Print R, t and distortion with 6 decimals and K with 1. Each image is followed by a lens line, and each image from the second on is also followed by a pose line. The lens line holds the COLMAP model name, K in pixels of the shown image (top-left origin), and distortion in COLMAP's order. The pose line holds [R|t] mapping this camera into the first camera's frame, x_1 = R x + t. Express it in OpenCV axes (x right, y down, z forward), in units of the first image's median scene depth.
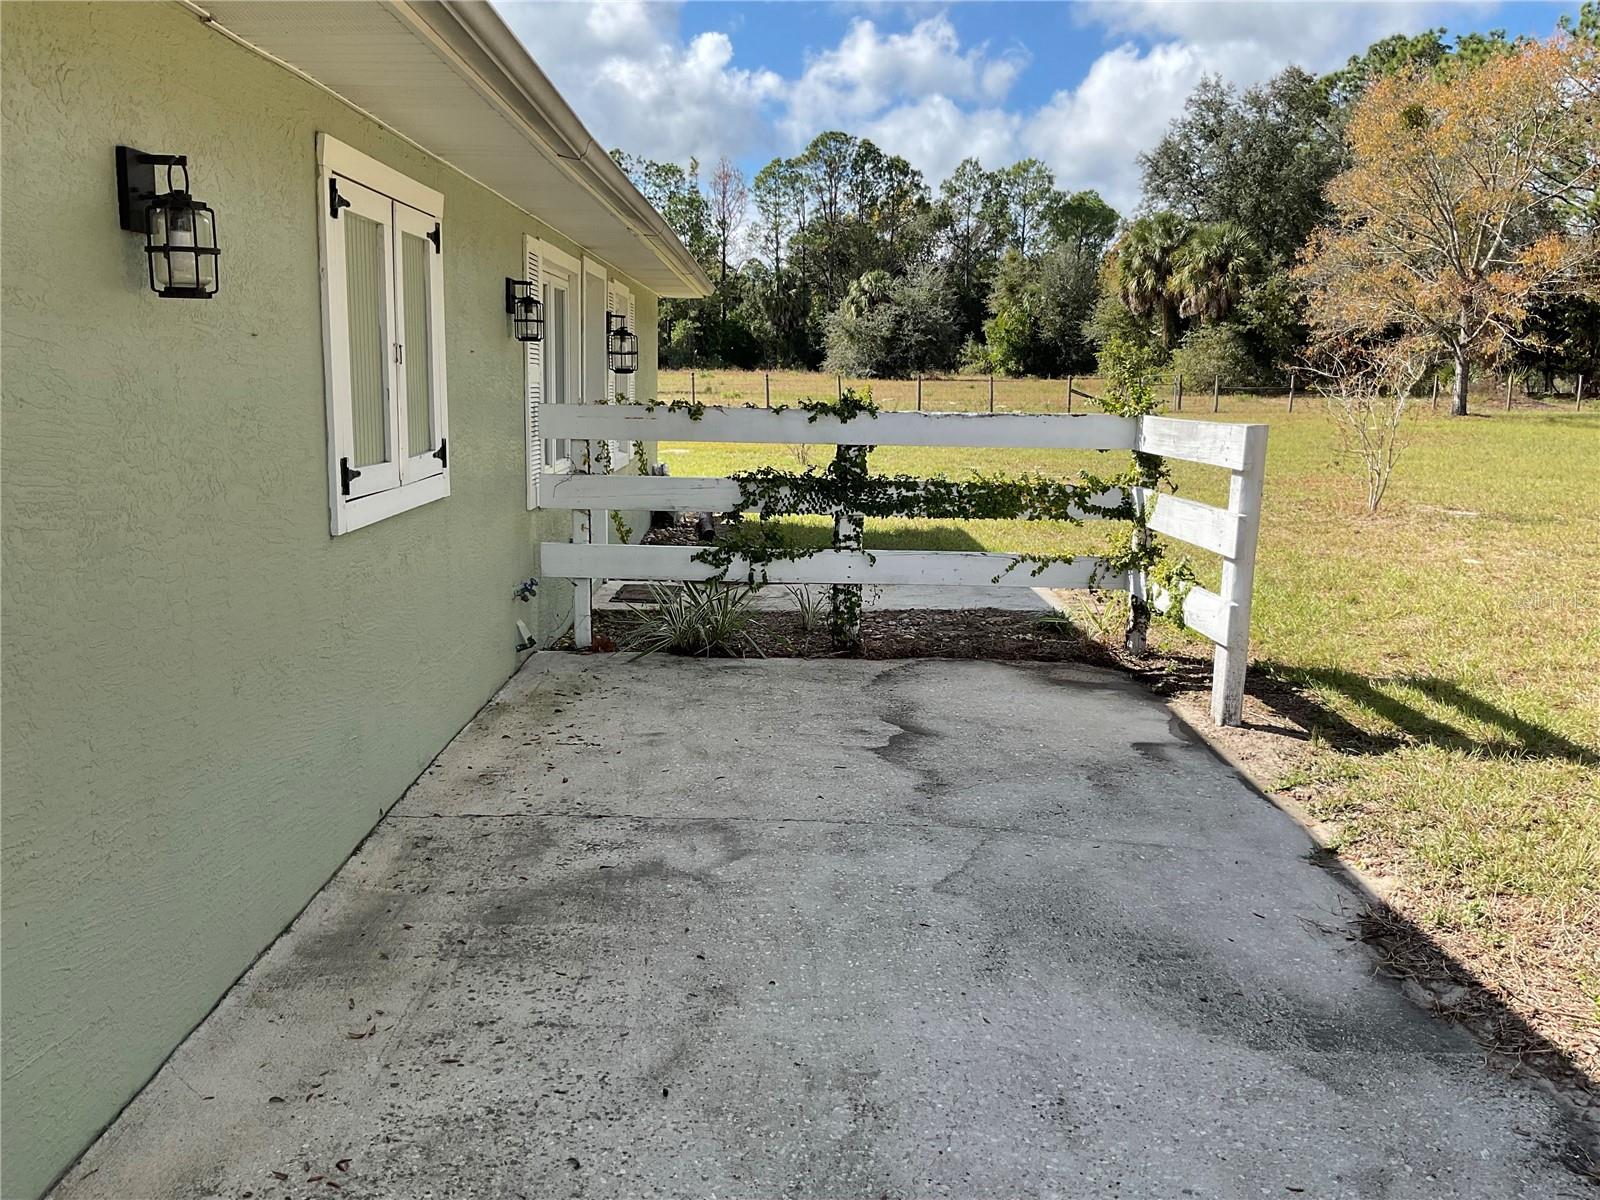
lens RADIAL K [[1372.7, 0, 802.4], [0, 1372.7, 603.5], [0, 0, 1]] dist [-0.038436, -0.013080]
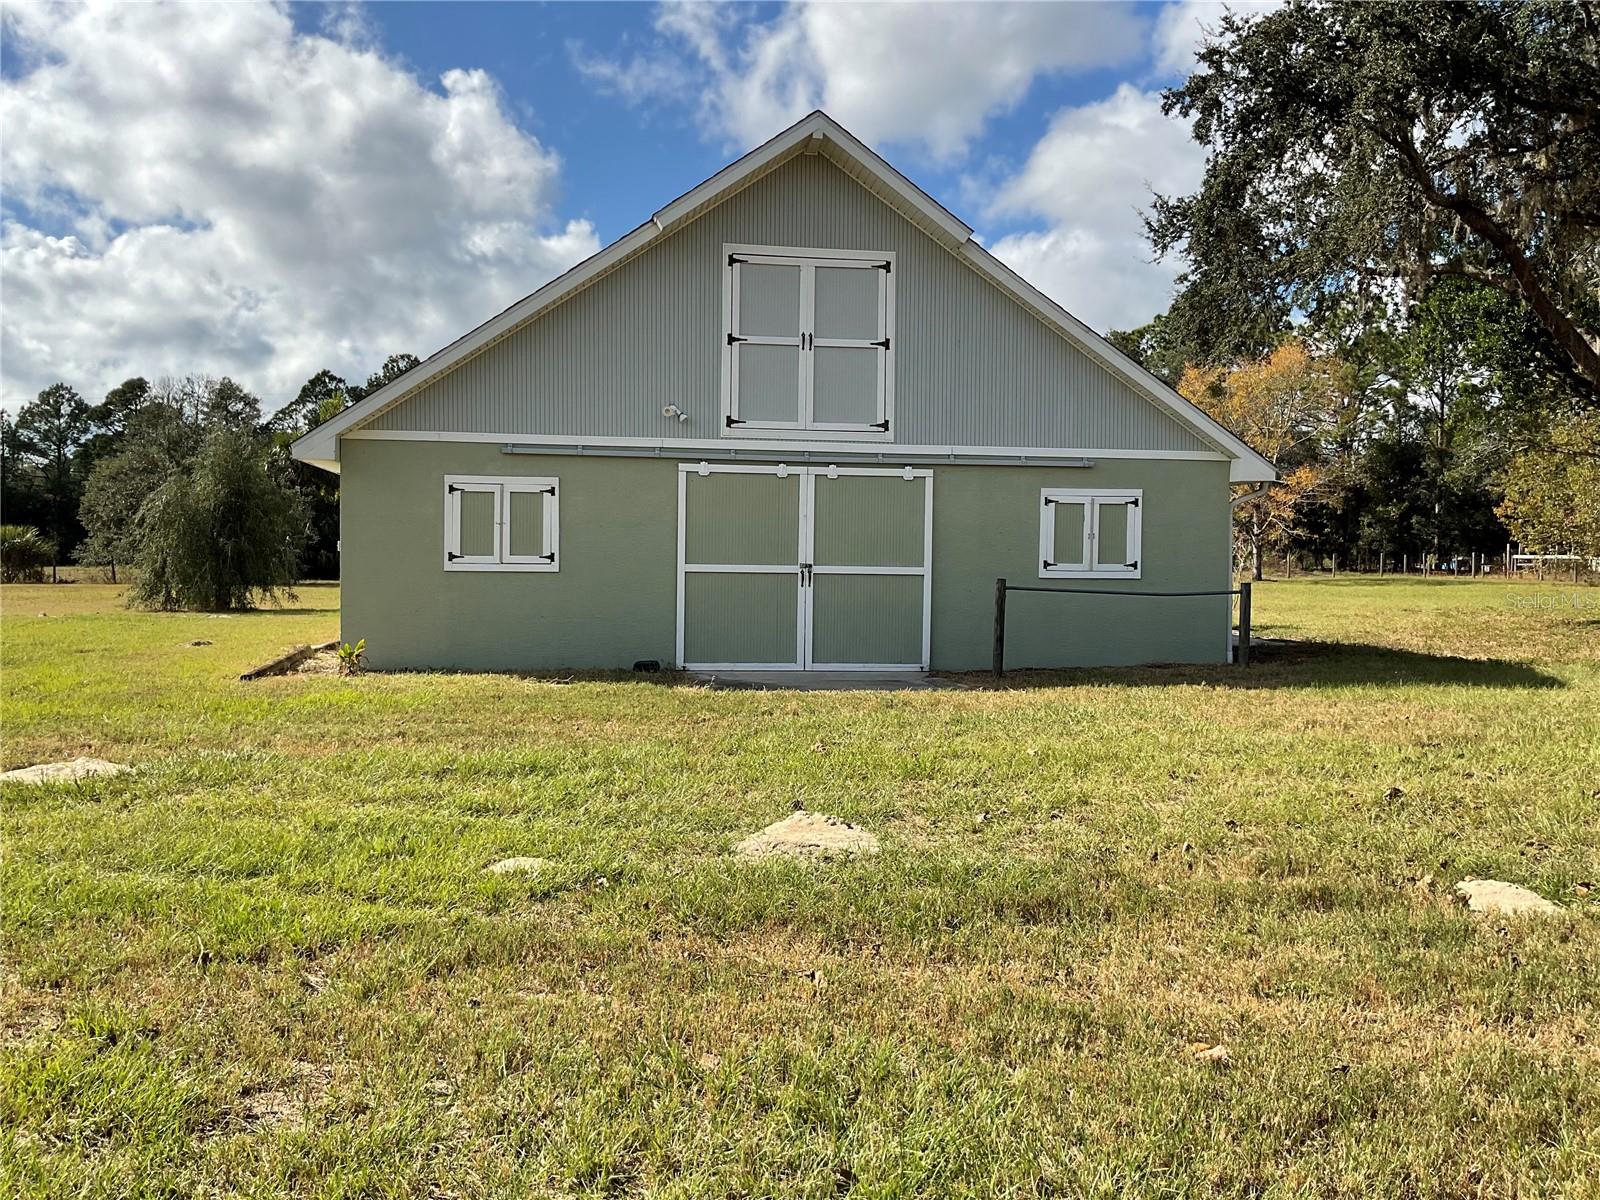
lens RADIAL K [[1372.7, 0, 797.5], [0, 1372.7, 599.7], [0, 0, 1]] dist [-0.038436, -0.013080]
pose [[0.991828, -0.012390, 0.126977, -0.215658], [0.030182, 0.989808, -0.139175, 0.077937], [-0.123959, 0.141870, 0.982093, -0.424008]]
